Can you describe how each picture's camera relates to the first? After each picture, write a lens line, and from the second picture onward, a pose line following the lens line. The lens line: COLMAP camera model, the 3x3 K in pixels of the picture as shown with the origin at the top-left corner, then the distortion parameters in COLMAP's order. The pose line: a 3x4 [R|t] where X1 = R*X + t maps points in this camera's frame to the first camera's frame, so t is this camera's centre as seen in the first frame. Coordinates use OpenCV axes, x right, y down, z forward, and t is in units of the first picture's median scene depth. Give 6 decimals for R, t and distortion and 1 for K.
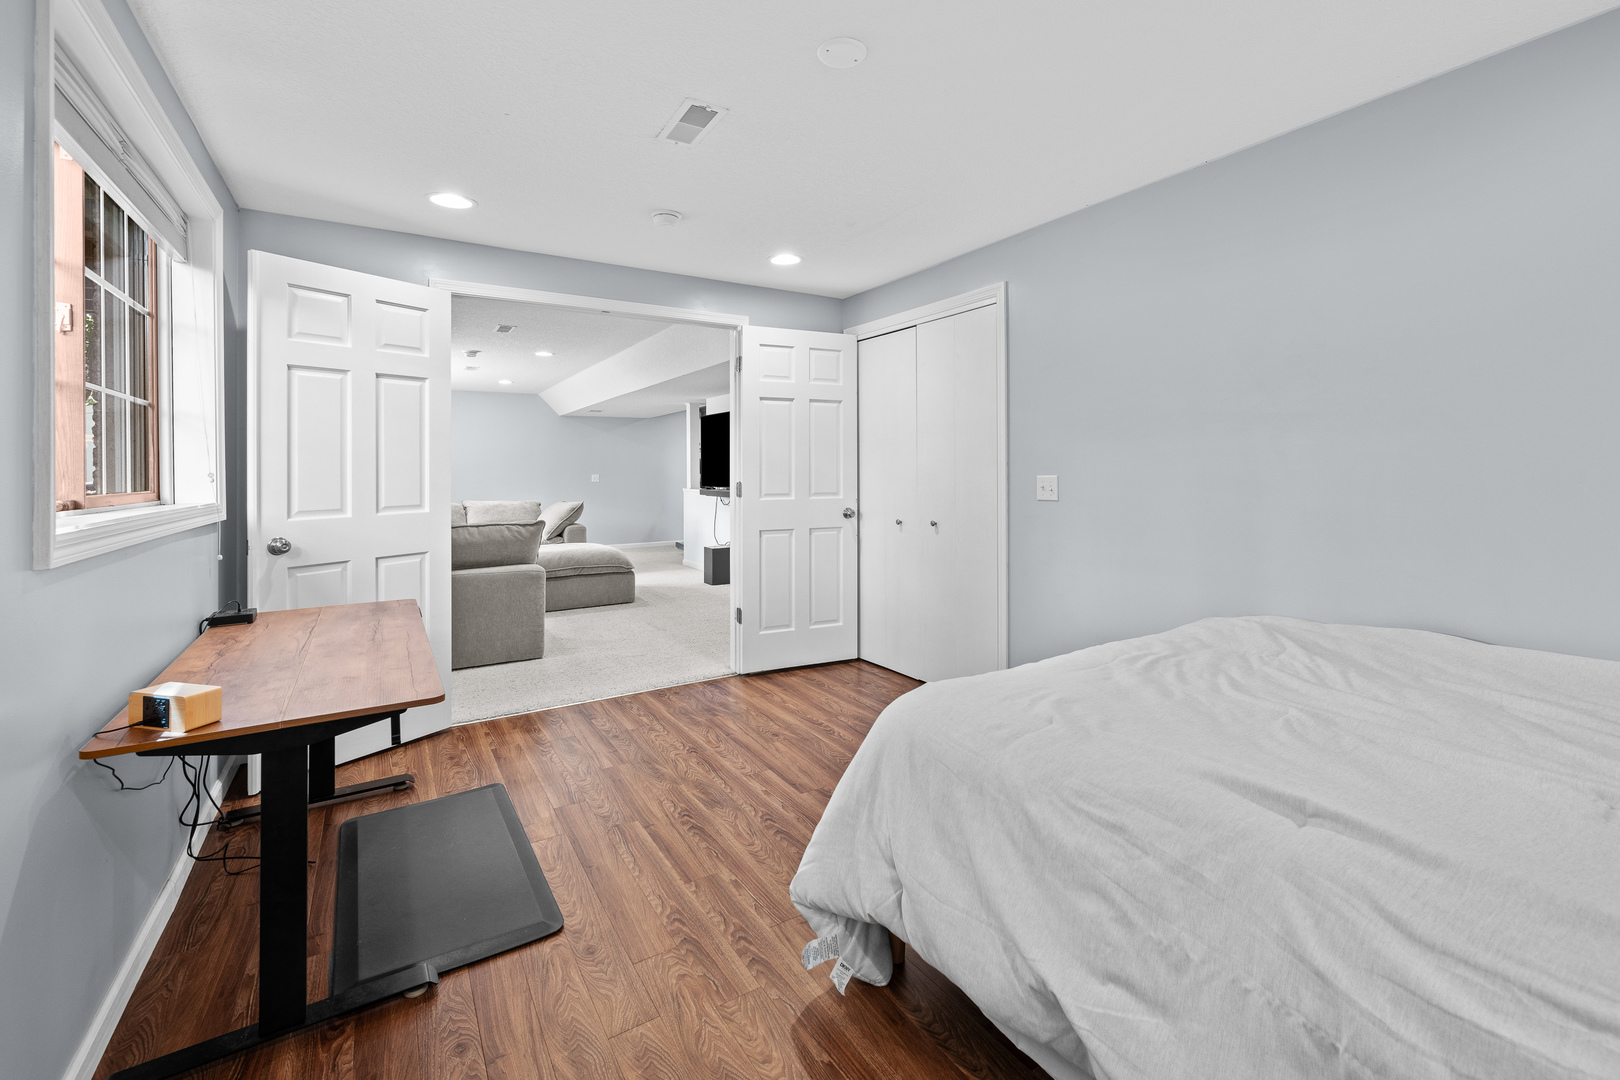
lens RADIAL K [[639.3, 0, 803.3], [0, 639.3, 540.0], [0, 0, 1]] dist [0.000270, 0.000491]
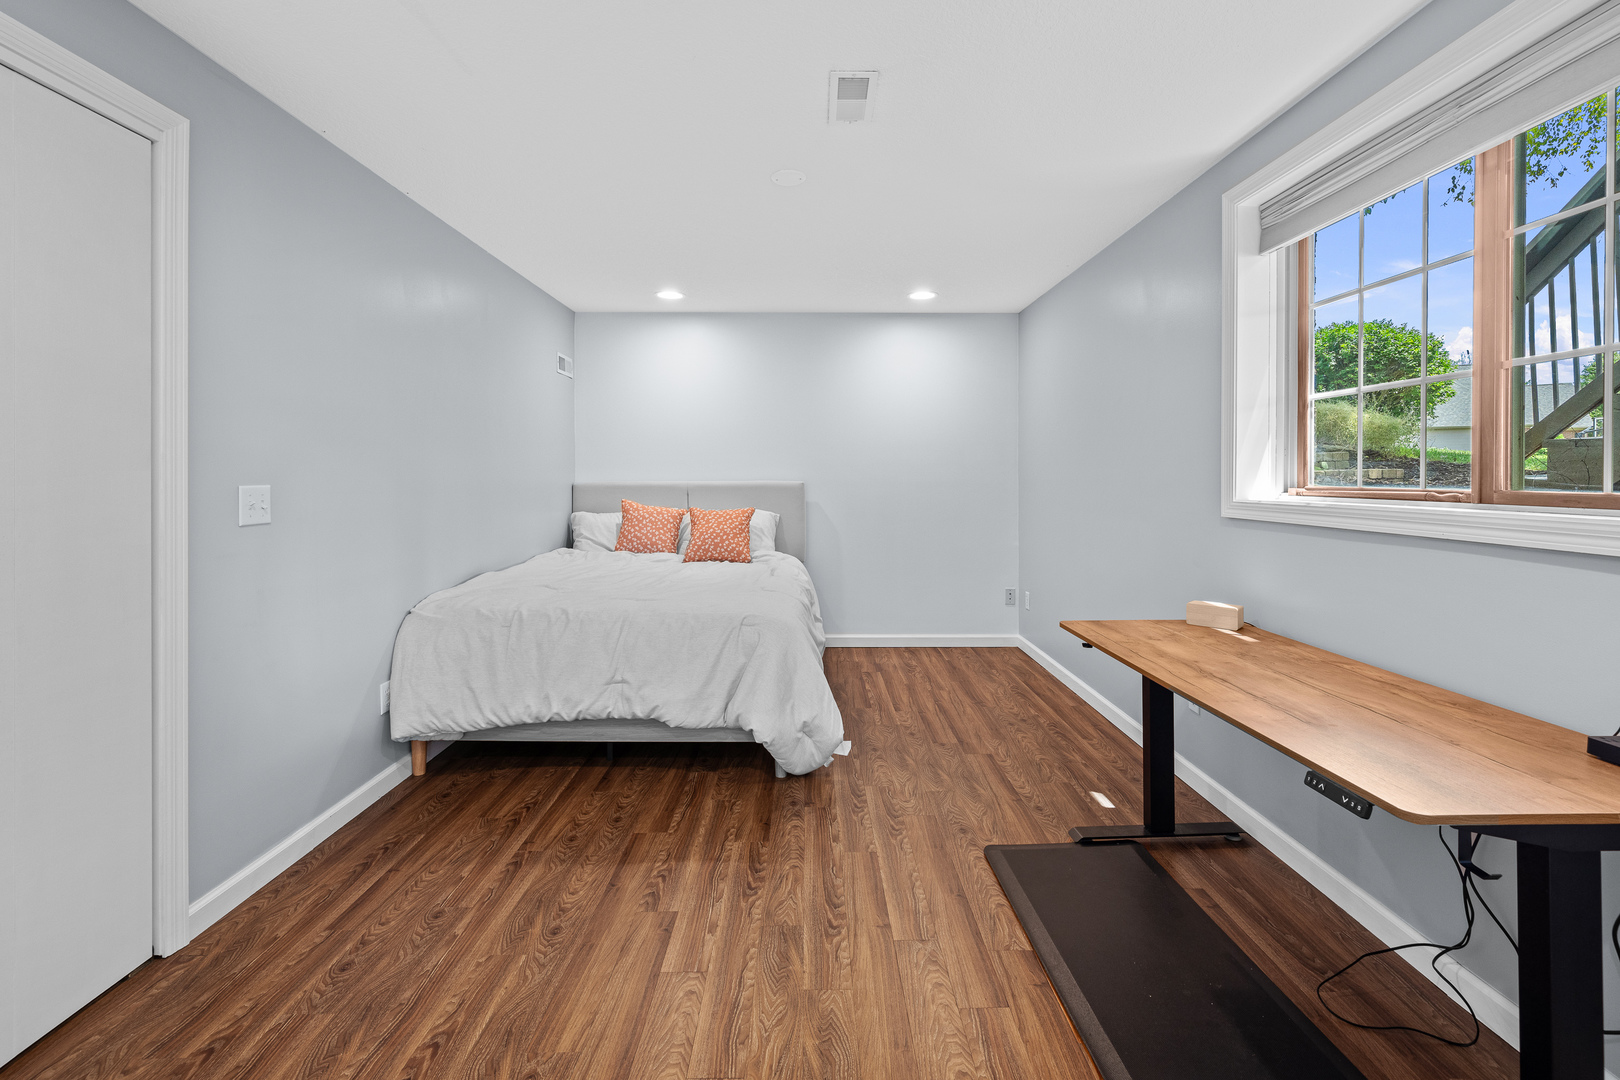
lens RADIAL K [[639.3, 0, 809.4], [0, 639.3, 539.2], [0, 0, 1]] dist [0.000270, 0.000491]
pose [[-0.833366, -0.043235, 0.551027, -0.604030], [0.069315, 0.980890, 0.181794, -0.172734], [-0.548357, 0.189696, -0.814444, 1.673908]]
